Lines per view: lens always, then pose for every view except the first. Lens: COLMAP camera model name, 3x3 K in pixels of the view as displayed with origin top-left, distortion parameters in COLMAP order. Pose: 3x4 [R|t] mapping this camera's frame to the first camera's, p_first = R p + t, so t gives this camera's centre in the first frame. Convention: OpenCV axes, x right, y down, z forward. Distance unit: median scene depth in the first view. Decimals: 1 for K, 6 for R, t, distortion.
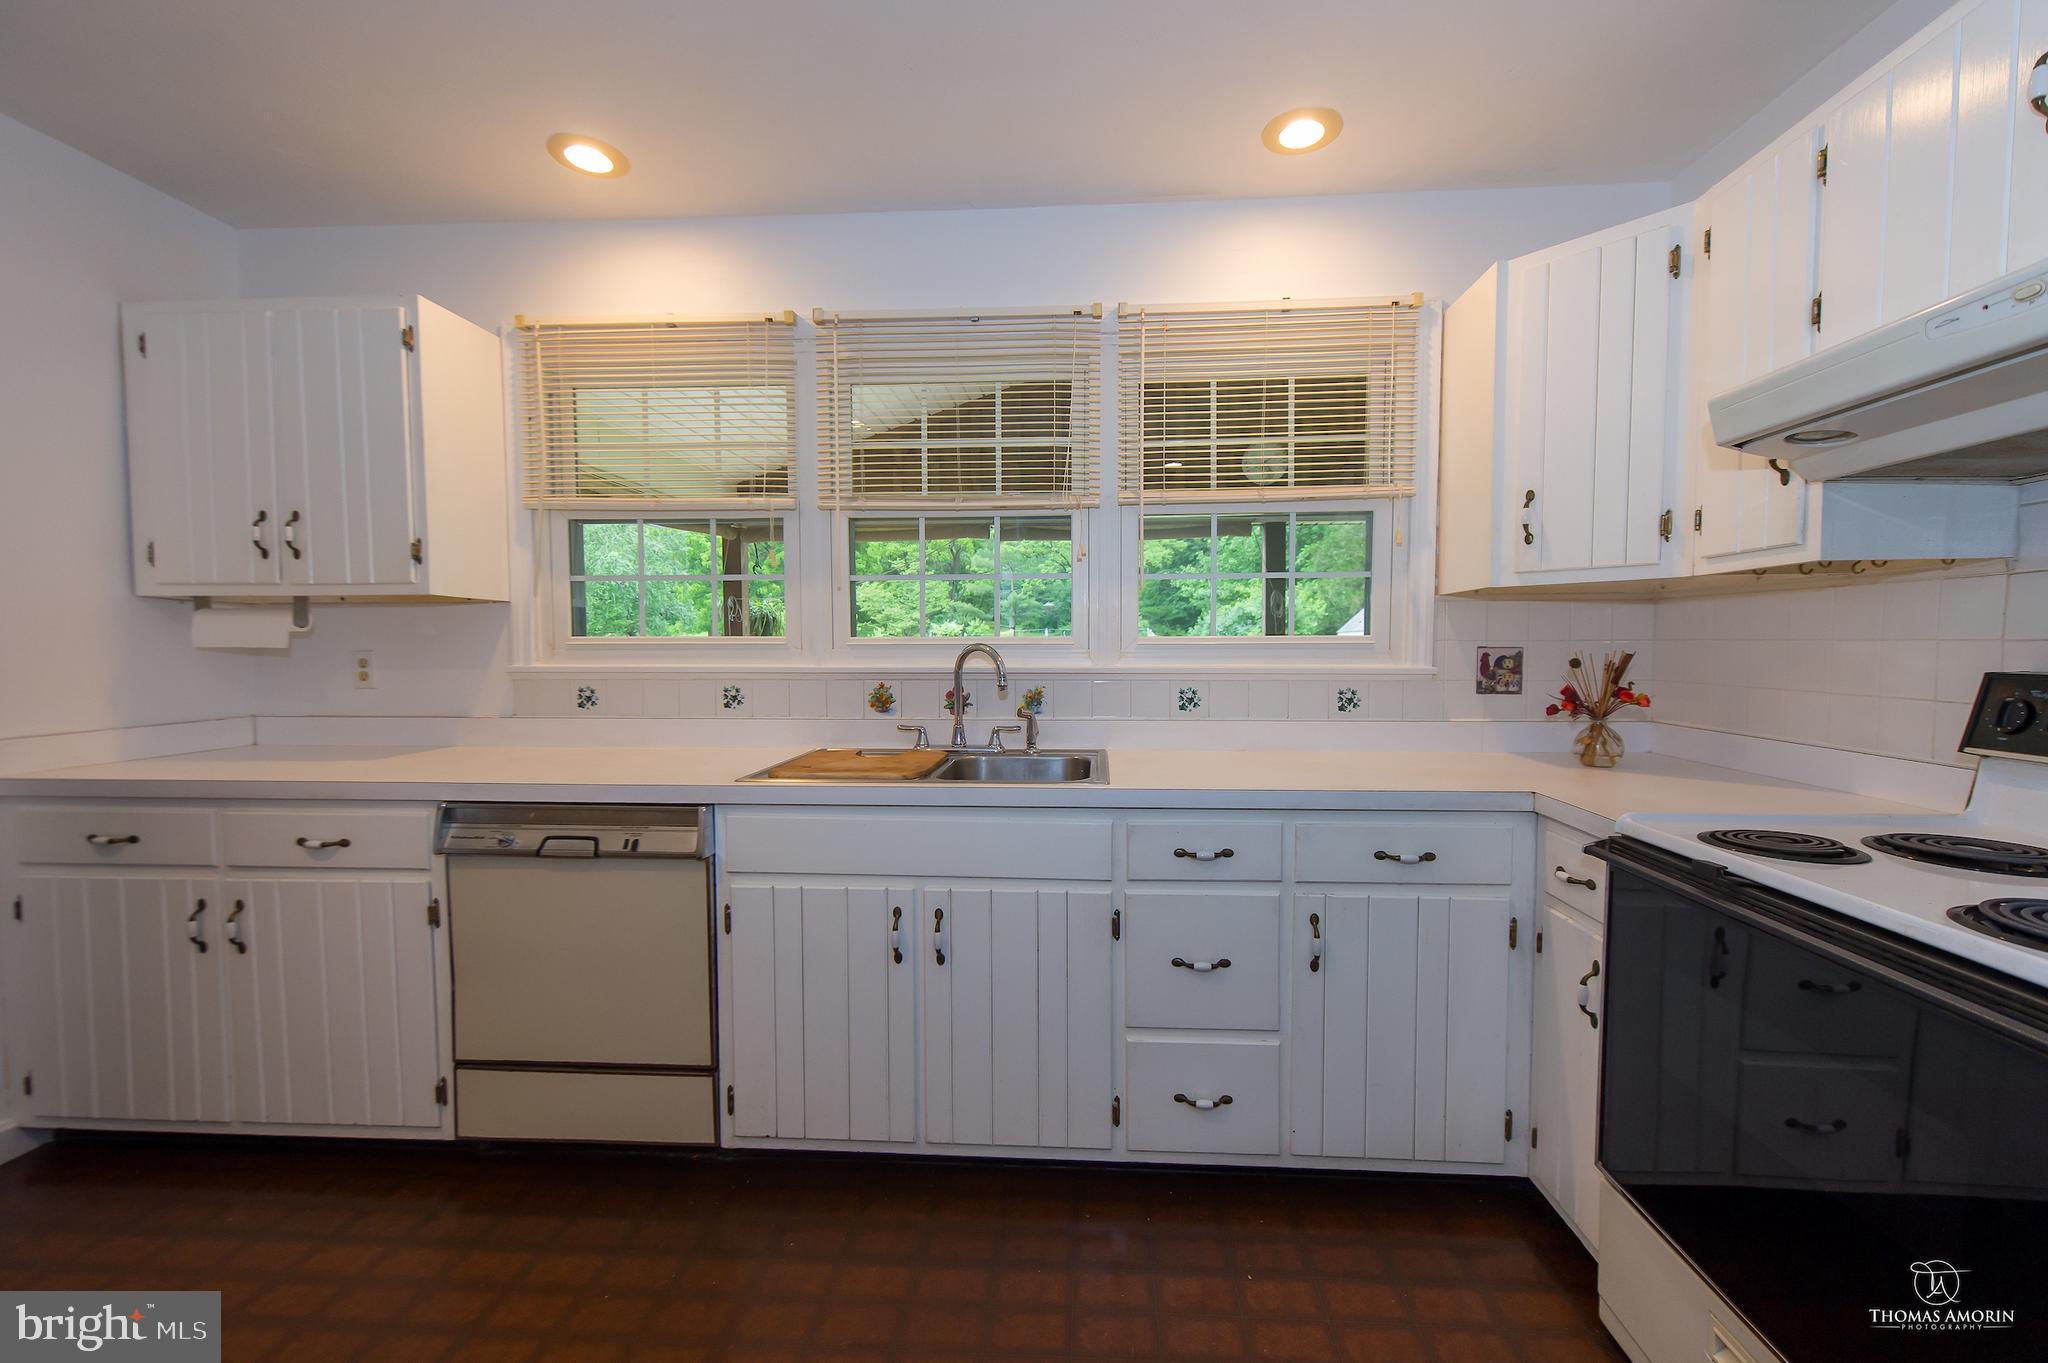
lens RADIAL K [[819.8, 0, 1036.6], [0, 819.8, 686.3], [0, 0, 1]] dist [0.002815, 0.000091]
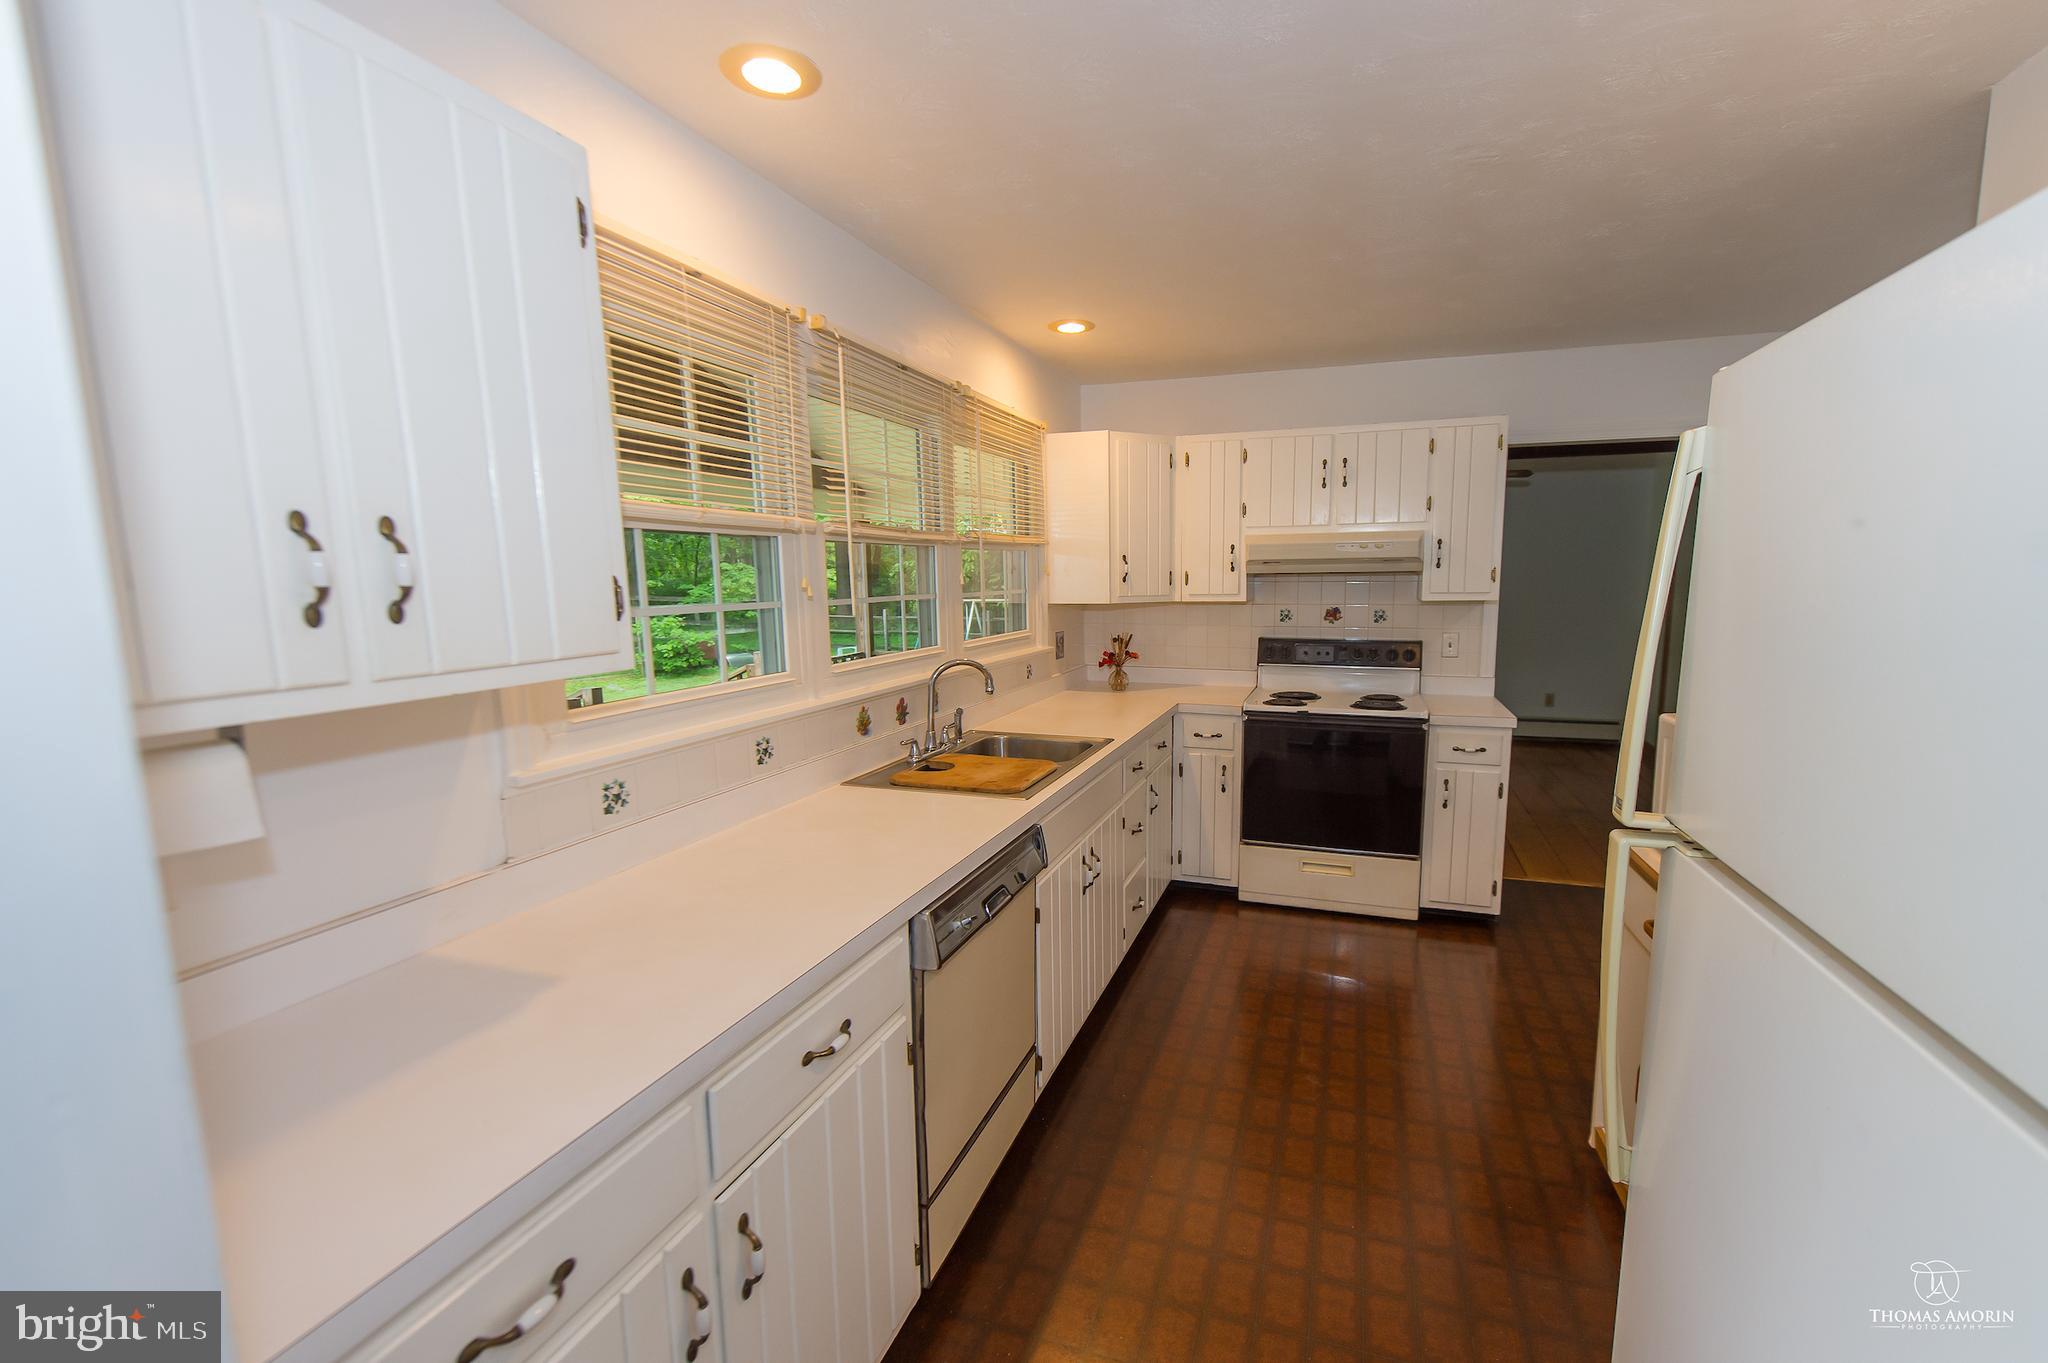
lens RADIAL K [[819.8, 0, 1036.6], [0, 819.8, 686.3], [0, 0, 1]] dist [0.002815, 0.000091]
pose [[0.303210, -0.129566, 0.944075, -1.233330], [0.062335, 0.991288, 0.116025, -0.152486], [-0.950883, 0.023669, 0.308645, 0.540578]]
